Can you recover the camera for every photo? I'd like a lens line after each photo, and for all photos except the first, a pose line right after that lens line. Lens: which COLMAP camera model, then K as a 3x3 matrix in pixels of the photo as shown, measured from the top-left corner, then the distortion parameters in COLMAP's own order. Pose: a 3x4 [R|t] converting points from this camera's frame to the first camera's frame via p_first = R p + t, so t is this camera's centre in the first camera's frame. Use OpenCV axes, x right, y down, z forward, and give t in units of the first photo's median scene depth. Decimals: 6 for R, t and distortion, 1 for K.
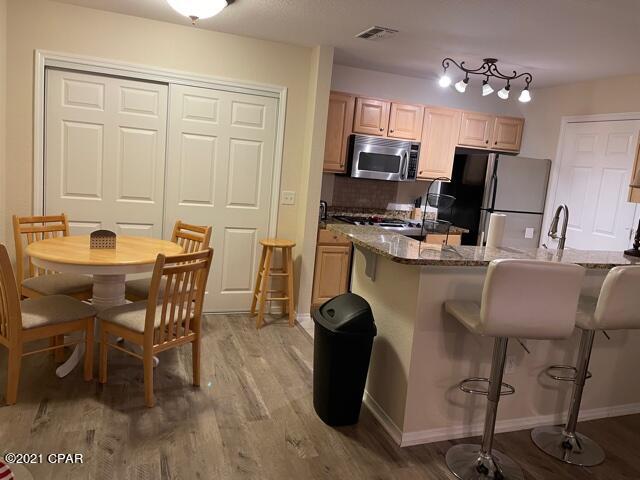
lens RADIAL K [[479.3, 0, 332.1], [0, 479.3, 237.8], [0, 0, 1]] dist [0.045723, -0.063867]
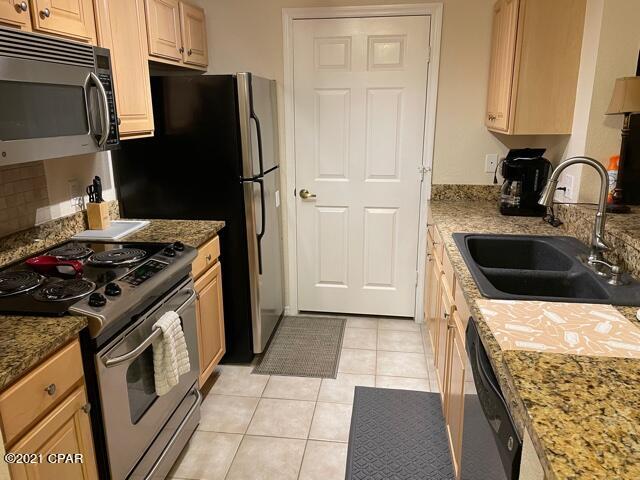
lens RADIAL K [[479.3, 0, 319.4], [0, 479.3, 235.6], [0, 0, 1]] dist [0.045723, -0.063867]
pose [[0.485154, -0.310350, 0.817501, -0.120809], [0.180194, 0.950315, 0.253833, -0.130641], [-0.855661, 0.024161, 0.516973, 0.696756]]
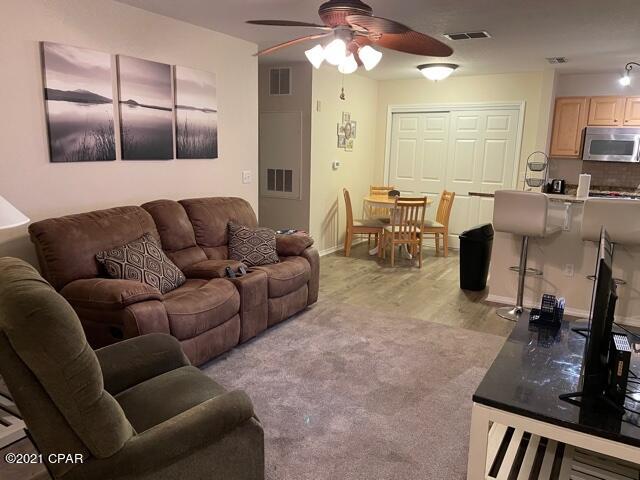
lens RADIAL K [[479.3, 0, 313.7], [0, 479.3, 236.7], [0, 0, 1]] dist [0.045723, -0.063867]
pose [[0.607576, 0.069740, -0.791194, 0.665779], [-0.088932, 0.995847, 0.019486, 0.121319], [0.789267, 0.058524, 0.611255, -0.366068]]
